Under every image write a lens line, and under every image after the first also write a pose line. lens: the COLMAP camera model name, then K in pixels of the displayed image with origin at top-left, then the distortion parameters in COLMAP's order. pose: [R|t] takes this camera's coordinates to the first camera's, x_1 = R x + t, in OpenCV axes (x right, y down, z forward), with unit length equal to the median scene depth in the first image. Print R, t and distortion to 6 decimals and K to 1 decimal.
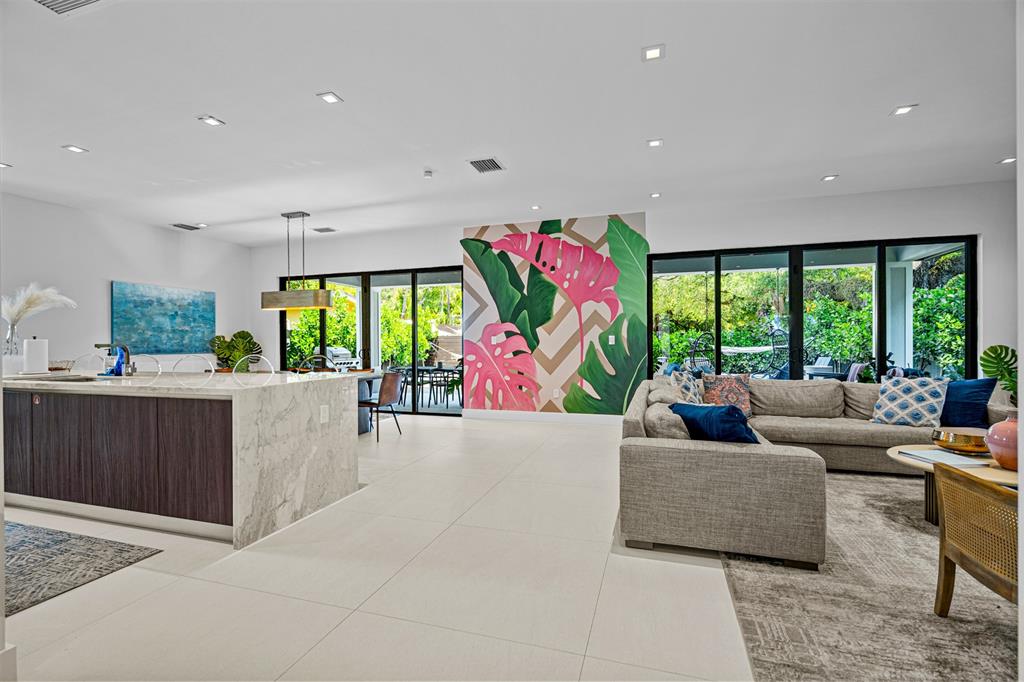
lens RADIAL K [[461.6, 0, 506.5], [0, 461.6, 343.4], [0, 0, 1]] dist [-0.001798, 0.001660]
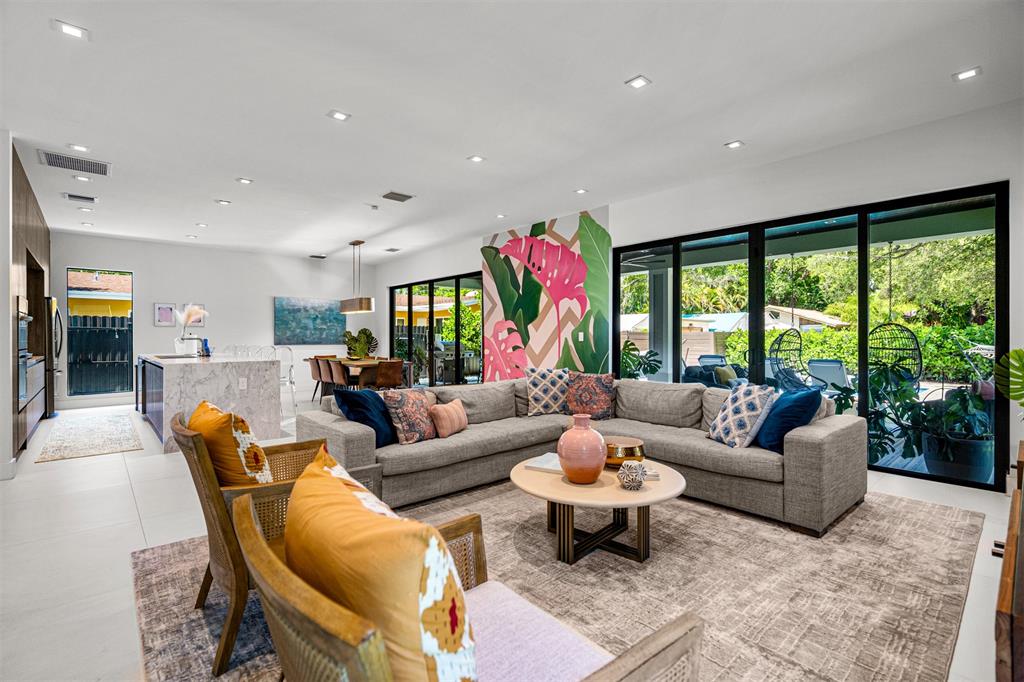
lens RADIAL K [[461.6, 0, 505.6], [0, 461.6, 338.2], [0, 0, 1]] dist [-0.001798, 0.001660]
pose [[0.862687, 0.006917, -0.505690, 0.569399], [-0.006683, 0.999975, 0.002278, -0.005049], [0.505693, 0.001414, 0.862712, 0.050424]]
